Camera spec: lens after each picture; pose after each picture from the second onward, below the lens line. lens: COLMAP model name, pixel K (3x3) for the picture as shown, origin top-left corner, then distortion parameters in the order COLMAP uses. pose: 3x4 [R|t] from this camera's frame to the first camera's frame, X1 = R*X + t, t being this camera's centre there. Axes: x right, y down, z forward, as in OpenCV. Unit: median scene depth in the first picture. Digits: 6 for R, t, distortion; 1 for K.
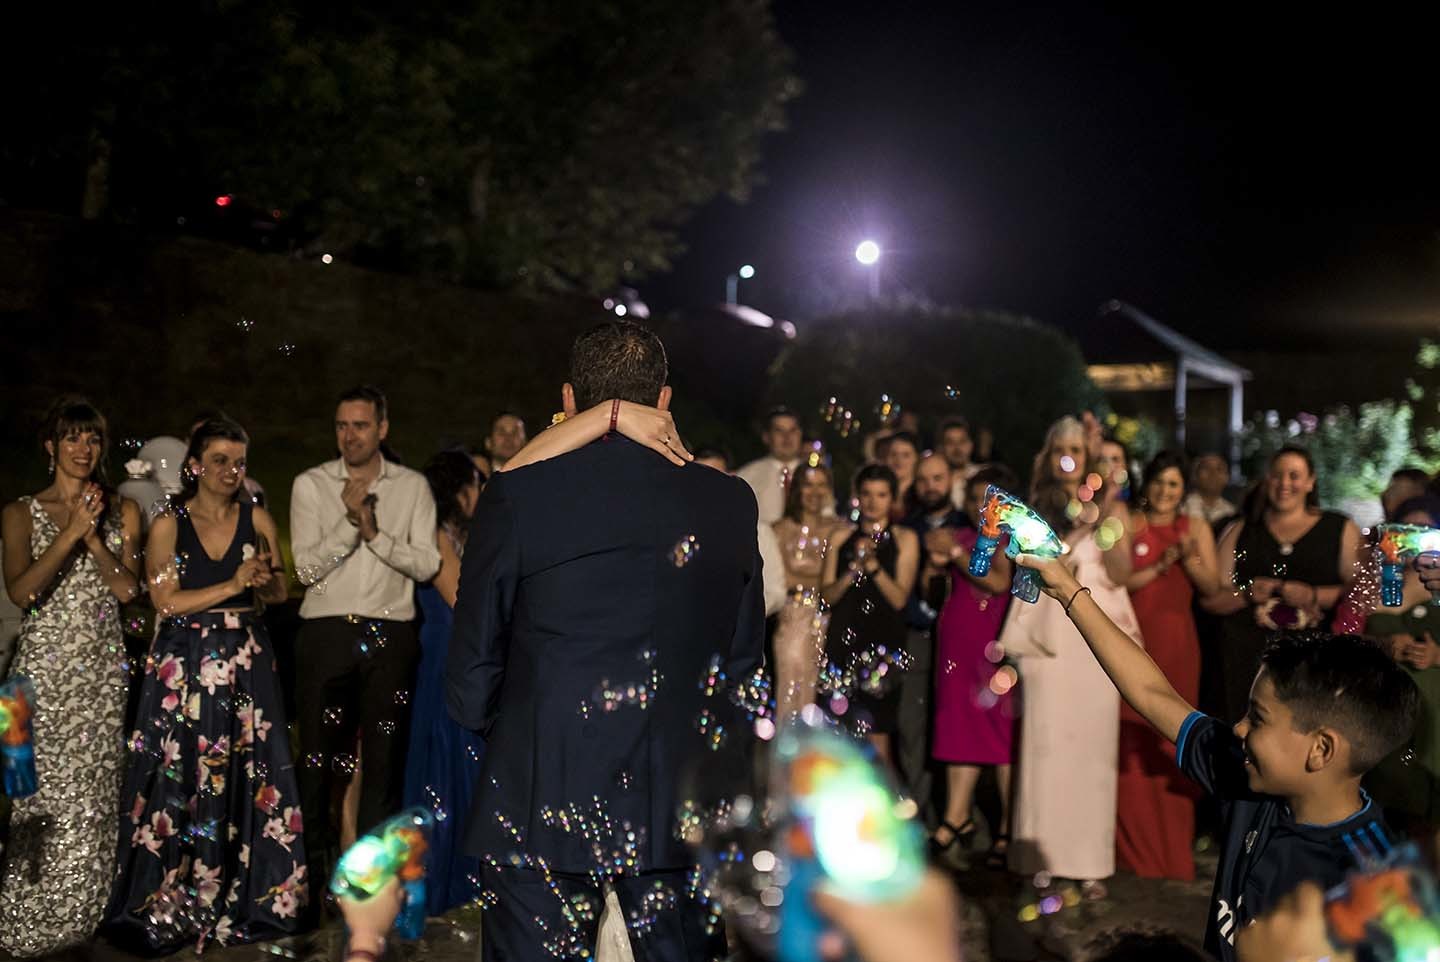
lens RADIAL K [[2023.4, 0, 720.0], [0, 2023.4, 481.0], [0, 0, 1]] dist [-0.031450, -0.069722]
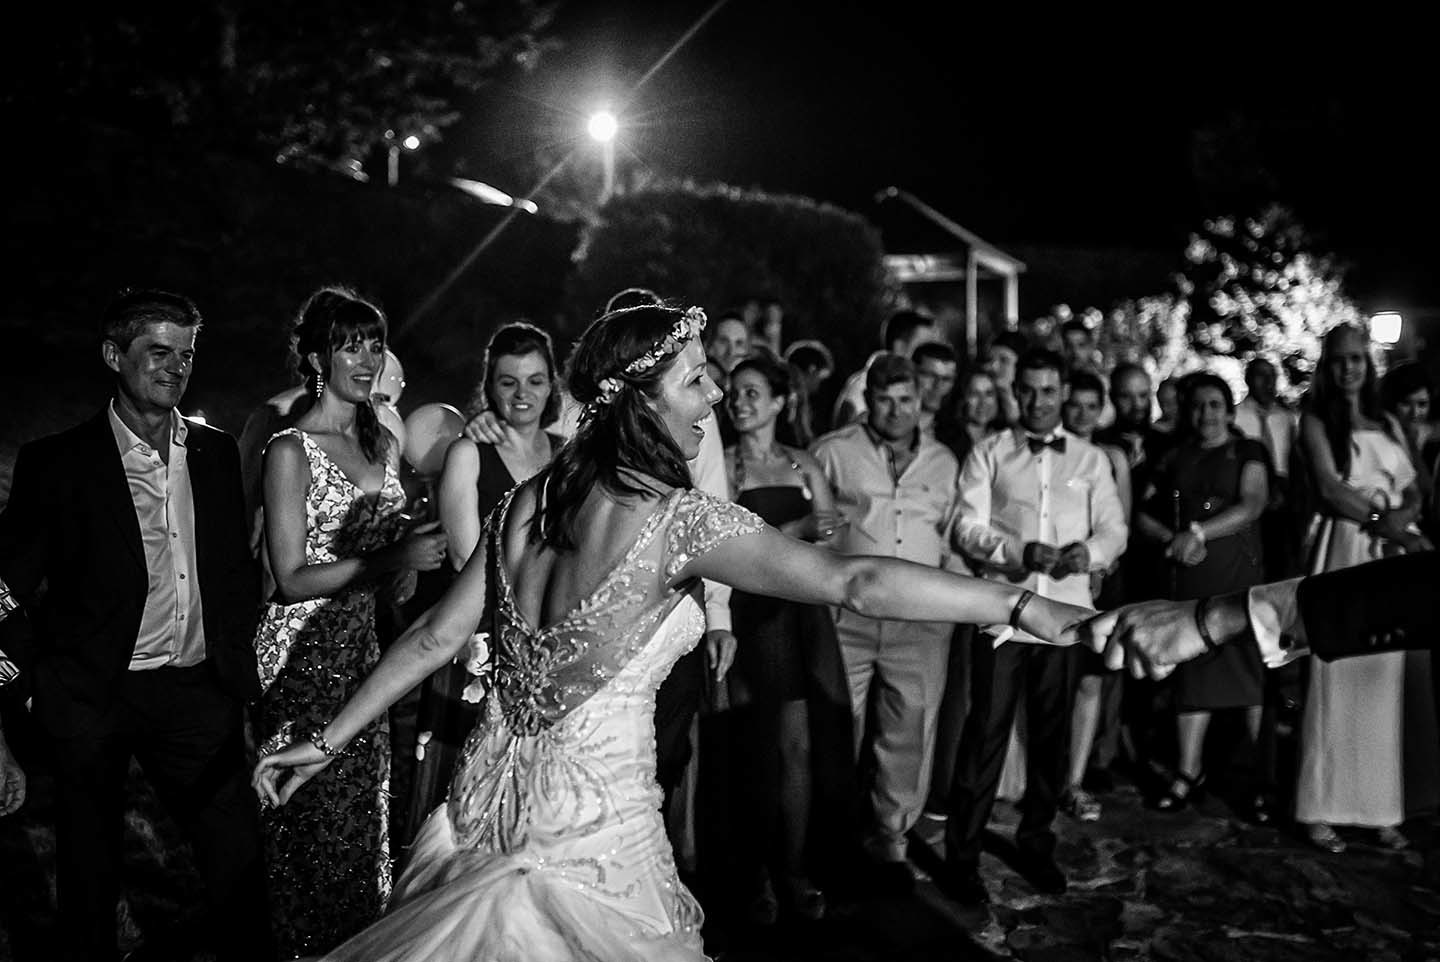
lens RADIAL K [[2023.4, 0, 720.0], [0, 2023.4, 481.0], [0, 0, 1]] dist [-0.031450, -0.069722]
pose [[0.950124, -0.020382, 0.311205, -0.189162], [0.002411, 0.998312, 0.058023, -0.006875], [-0.311863, -0.054379, 0.948570, 0.120171]]
